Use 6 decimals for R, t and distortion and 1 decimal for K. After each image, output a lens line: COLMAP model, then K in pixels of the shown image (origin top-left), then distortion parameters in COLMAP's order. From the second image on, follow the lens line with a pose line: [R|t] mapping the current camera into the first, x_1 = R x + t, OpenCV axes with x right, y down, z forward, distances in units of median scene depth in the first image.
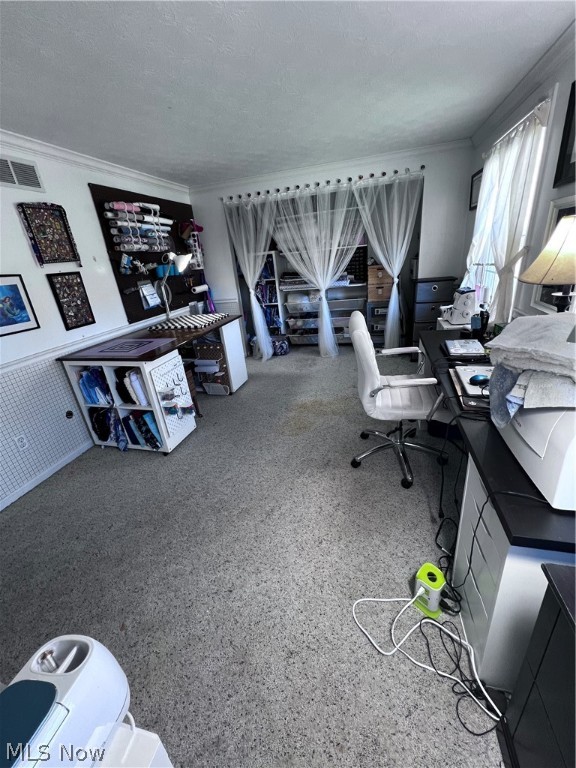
lens RADIAL K [[309.5, 0, 286.5], [0, 309.5, 381.1], [0, 0, 1]] dist [0.008504, 0.000159]
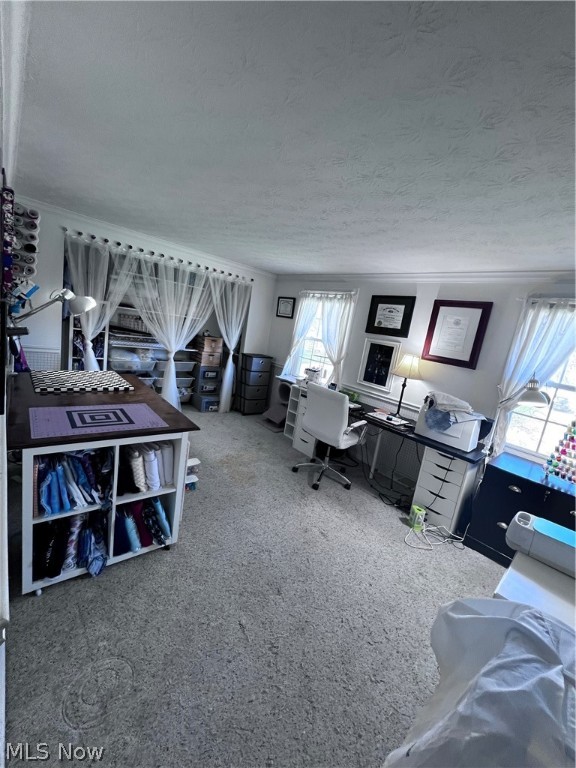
lens RADIAL K [[306.5, 0, 290.0], [0, 306.5, 383.8], [0, 0, 1]] dist [-0.002244, 0.000095]
pose [[0.523638, 0.020615, 0.851692, -0.632433], [0.123511, 0.987308, -0.099835, -0.044654], [-0.842940, 0.157471, 0.514446, 0.182934]]
